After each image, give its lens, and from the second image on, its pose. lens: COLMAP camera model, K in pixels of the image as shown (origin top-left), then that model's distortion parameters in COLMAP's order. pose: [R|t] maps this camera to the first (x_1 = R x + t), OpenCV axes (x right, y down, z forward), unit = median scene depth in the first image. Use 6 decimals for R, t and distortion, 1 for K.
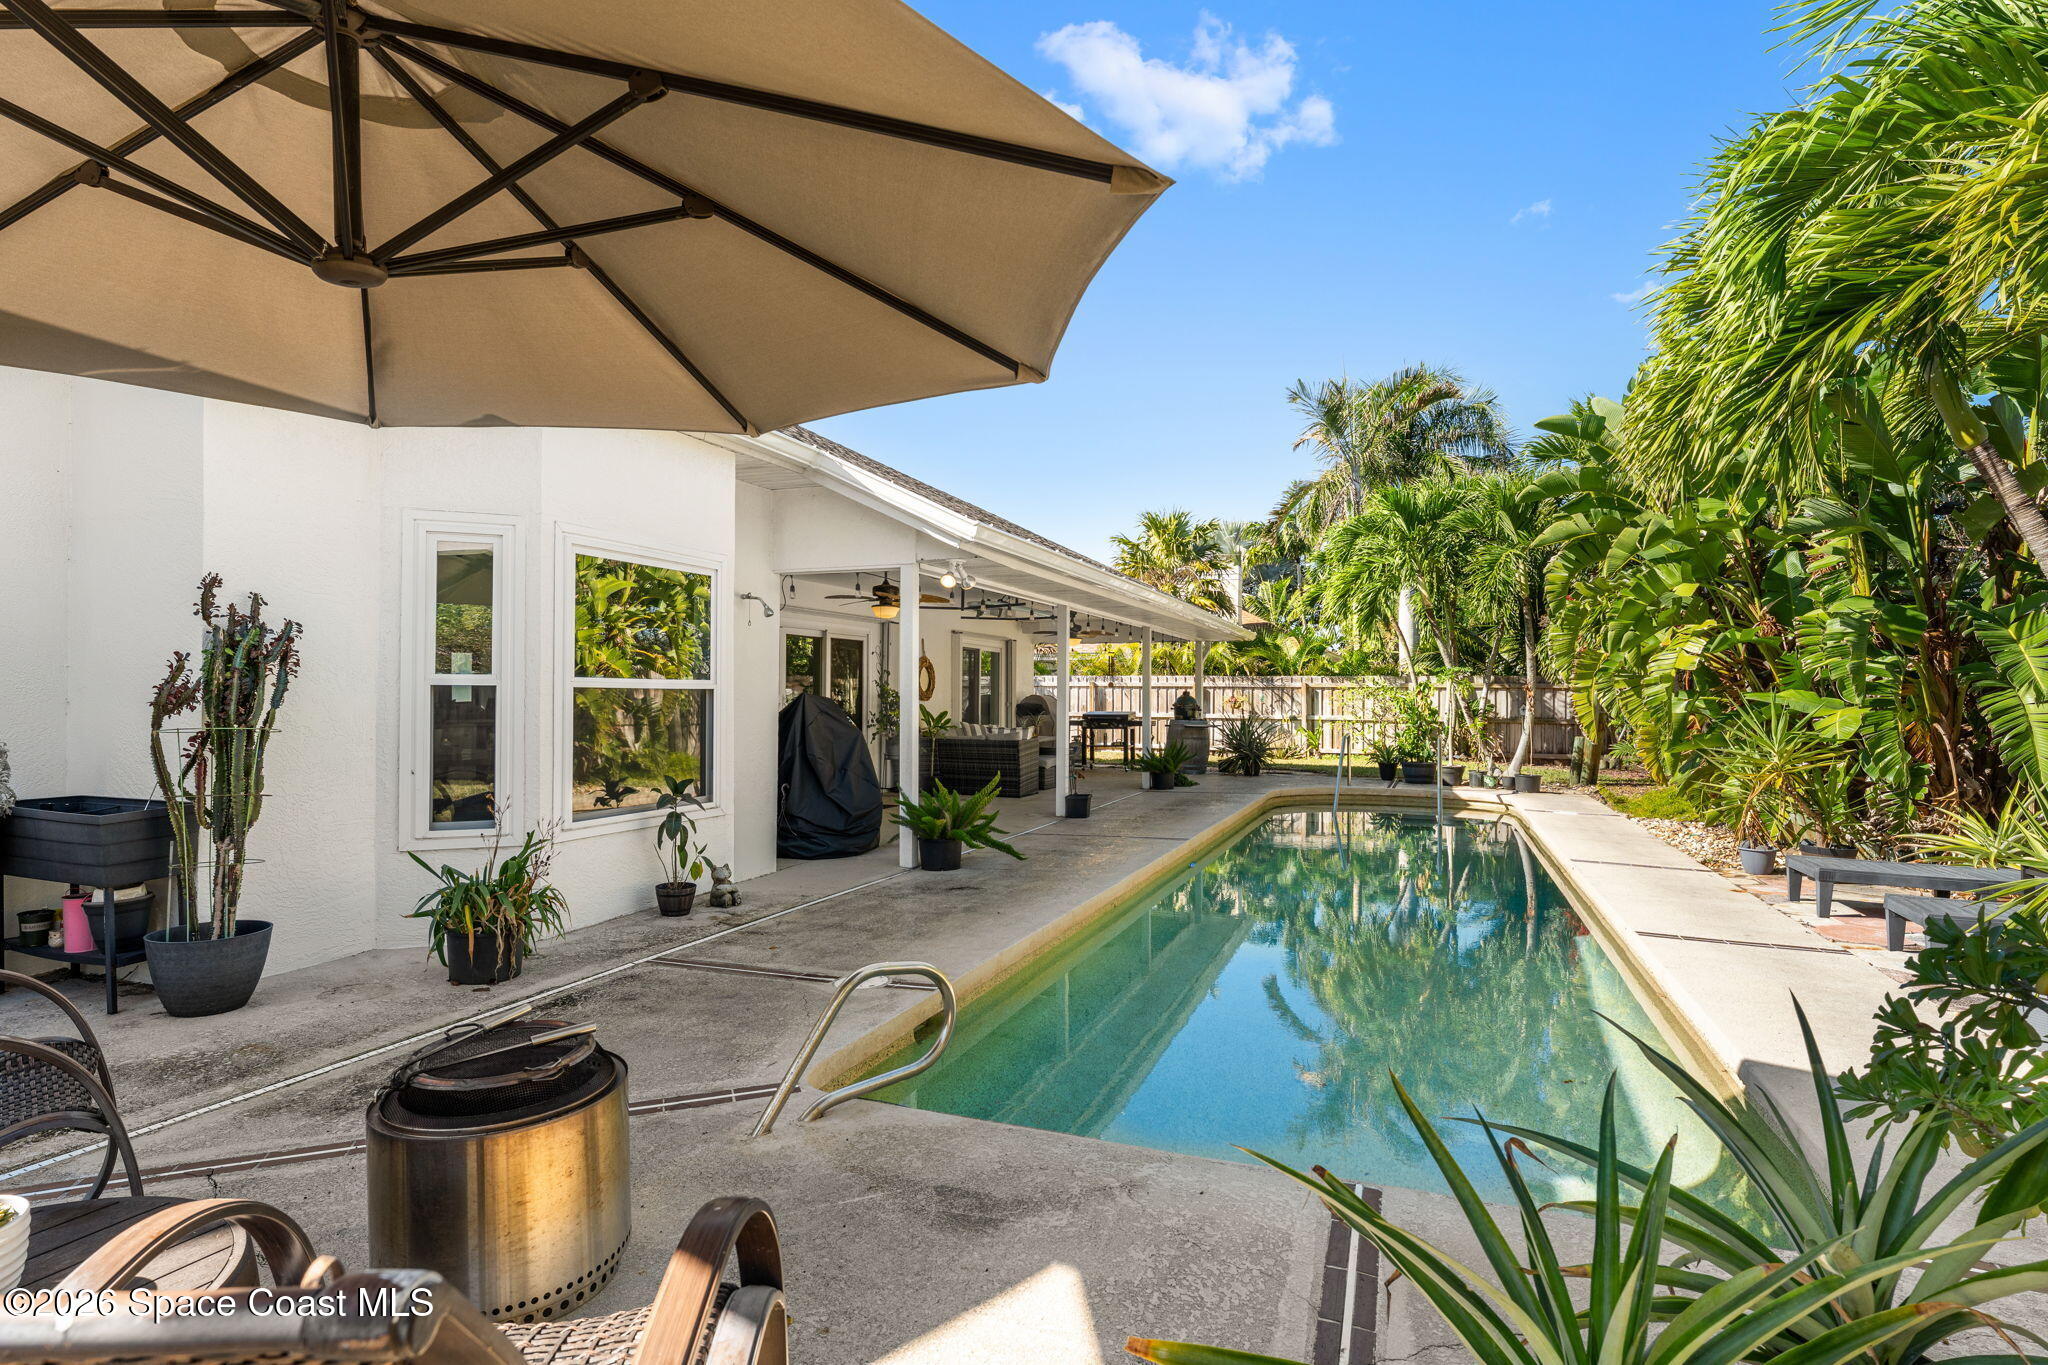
lens RADIAL K [[1063.8, 0, 1021.8], [0, 1063.8, 686.6], [0, 0, 1]] dist [-0.000733, -0.000507]
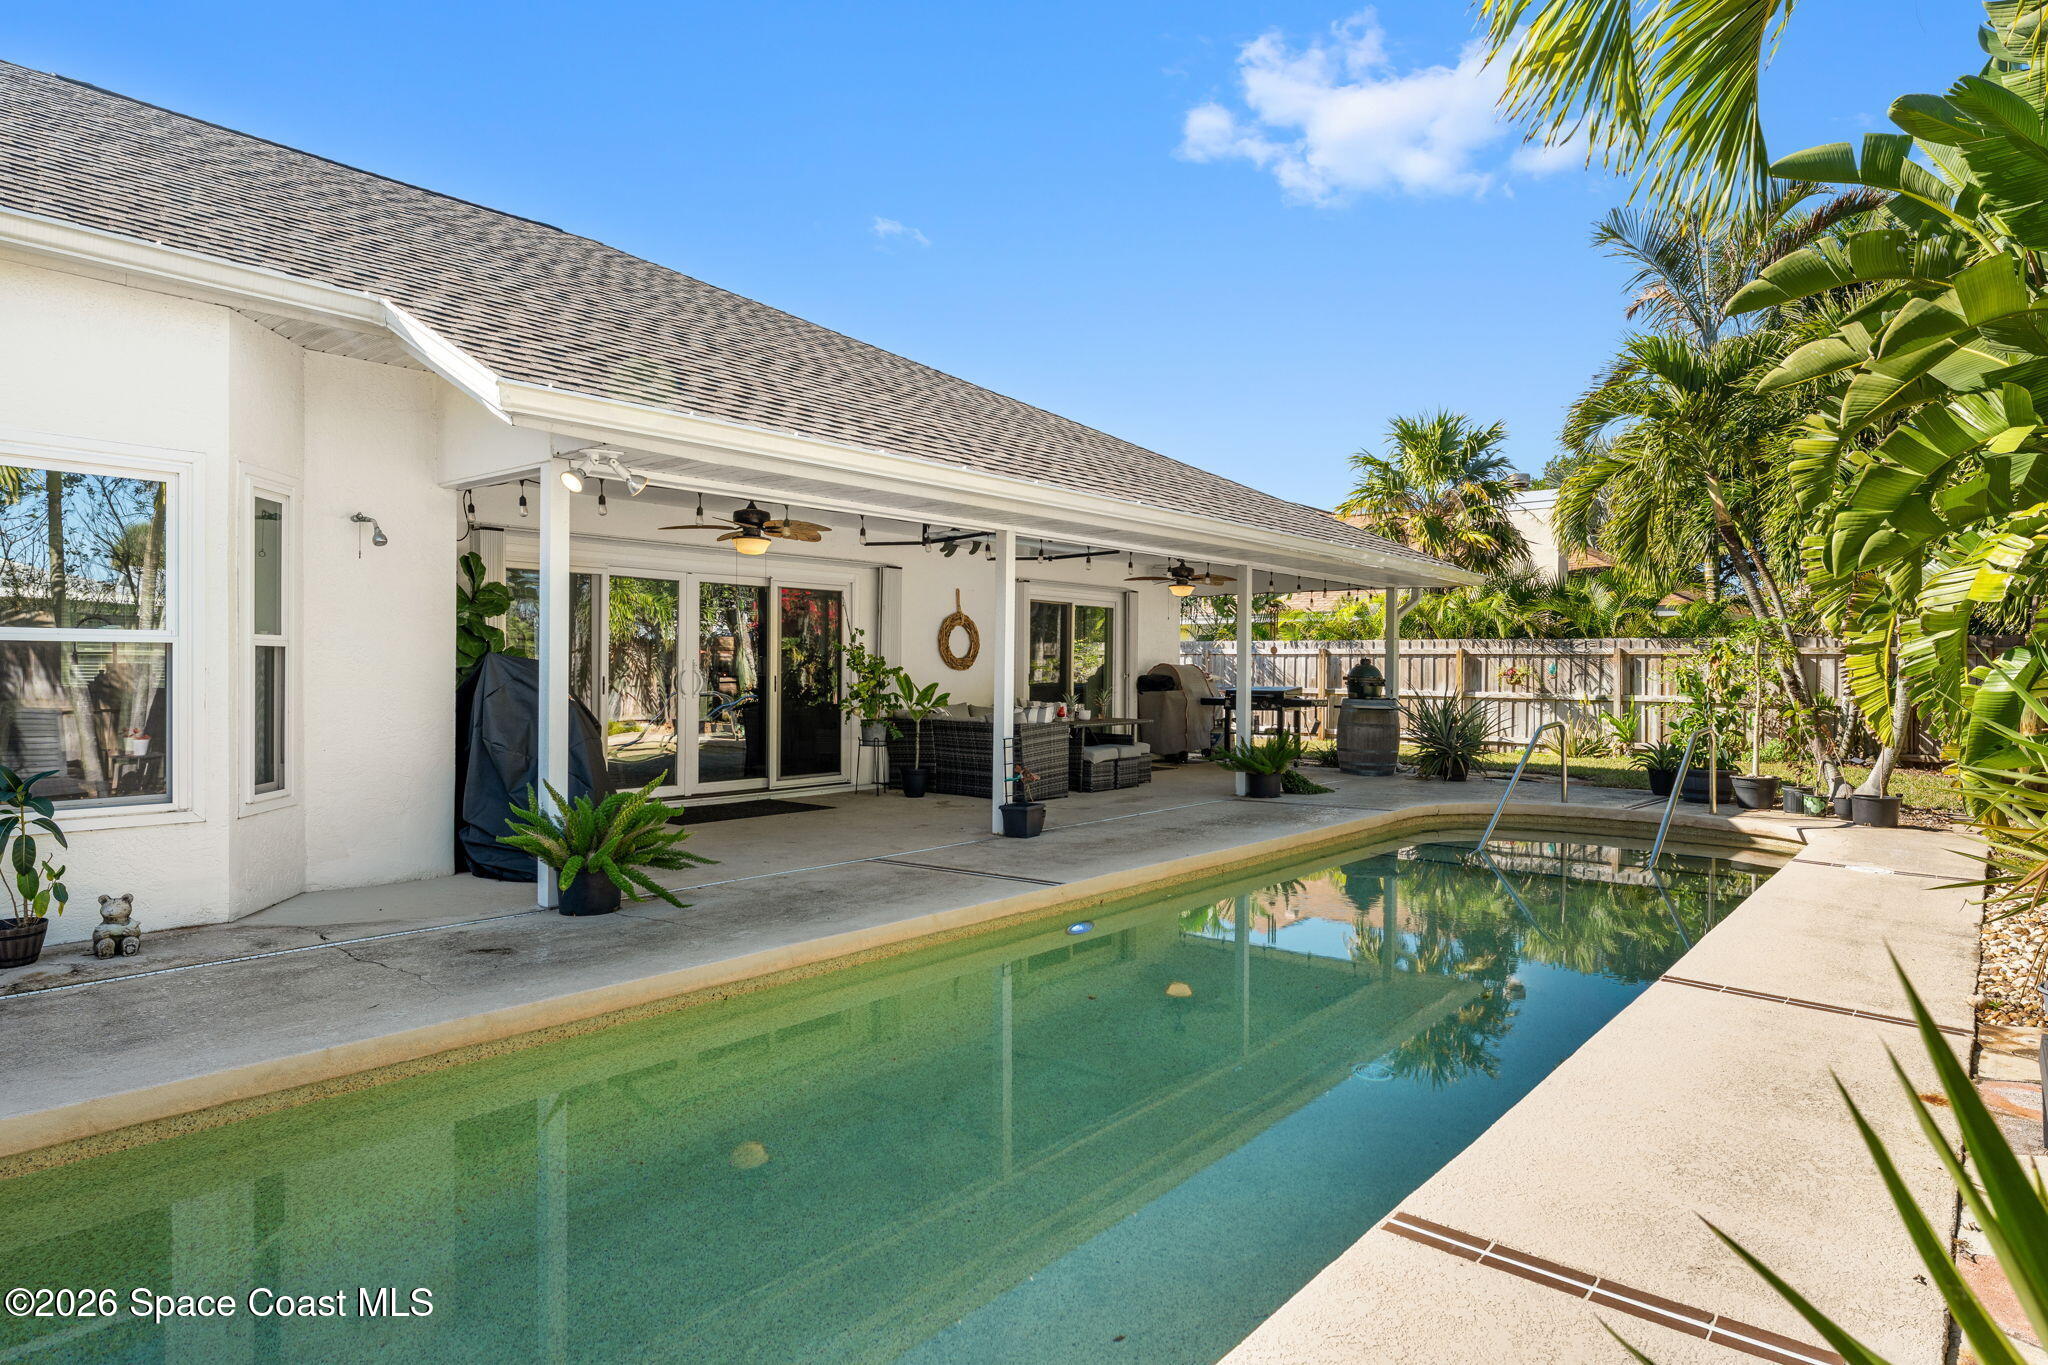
lens RADIAL K [[1198.9, 0, 1019.5], [0, 1198.9, 688.2], [0, 0, 1]] dist [0.003906, 0.001470]
pose [[0.946341, 0.007150, -0.323091, 0.150440], [0.000410, 0.999728, 0.023325, 0.004062], [0.323170, -0.022205, 0.946080, 0.130536]]
